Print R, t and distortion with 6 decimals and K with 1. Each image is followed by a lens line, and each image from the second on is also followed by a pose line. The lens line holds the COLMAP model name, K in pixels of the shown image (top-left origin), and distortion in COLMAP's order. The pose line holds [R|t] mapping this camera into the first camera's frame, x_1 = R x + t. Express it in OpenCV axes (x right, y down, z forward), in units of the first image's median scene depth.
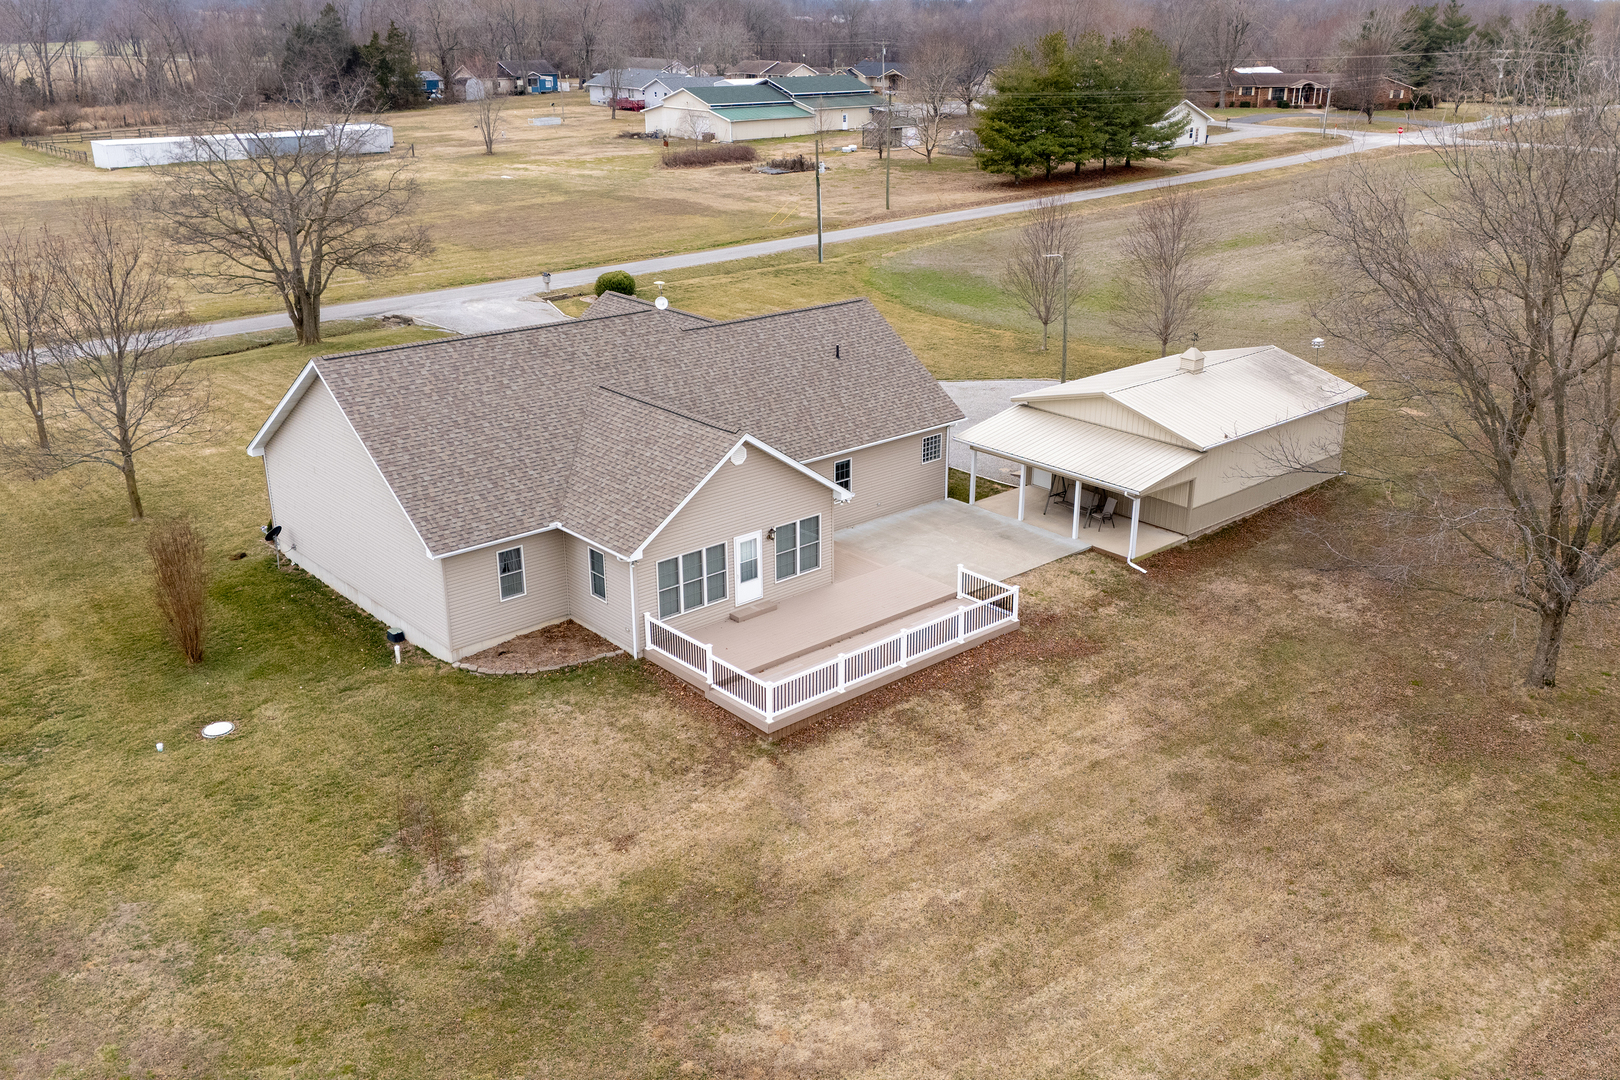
lens RADIAL K [[1381.0, 0, 898.9], [0, 1381.0, 514.9], [0, 0, 1]] dist [0.096254, -0.003570]
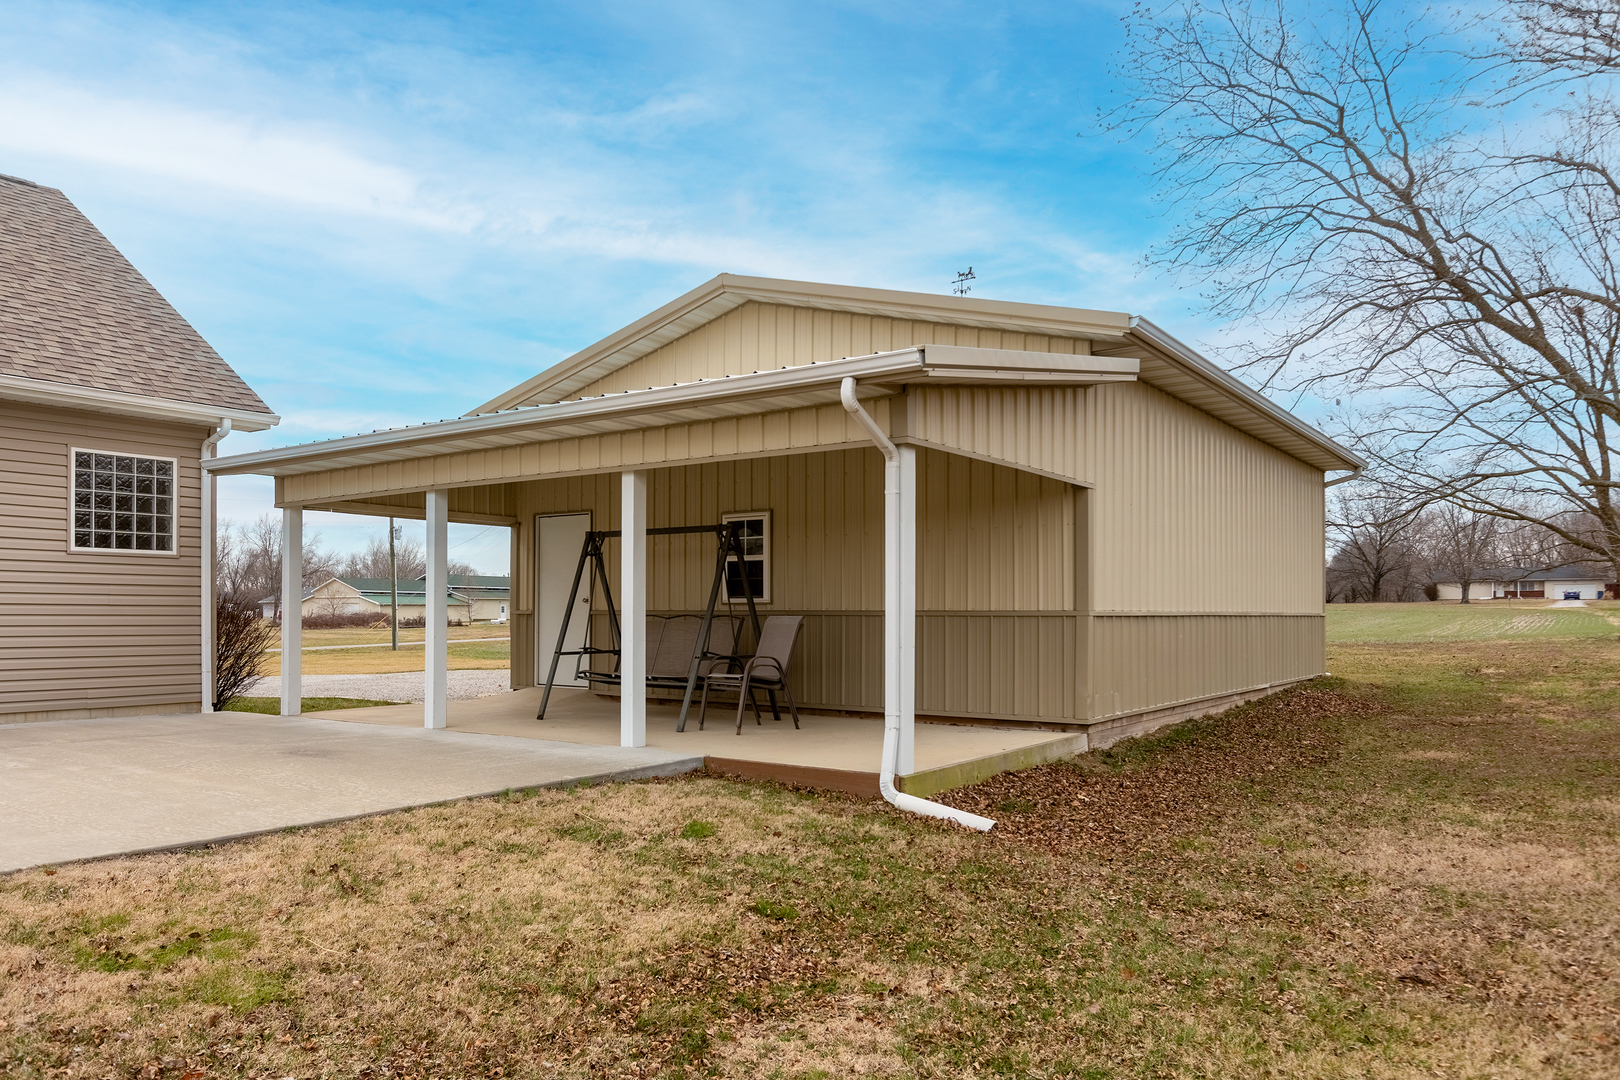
lens RADIAL K [[1129.8, 0, 802.4], [0, 1129.8, 612.8], [0, 0, 1]] dist [-0.020445, 0.001366]
pose [[0.983771, -0.019144, 0.178406, 0.143403], [0.078444, 0.940128, -0.331672, 0.070148], [-0.161375, 0.340284, 0.926372, 0.961442]]
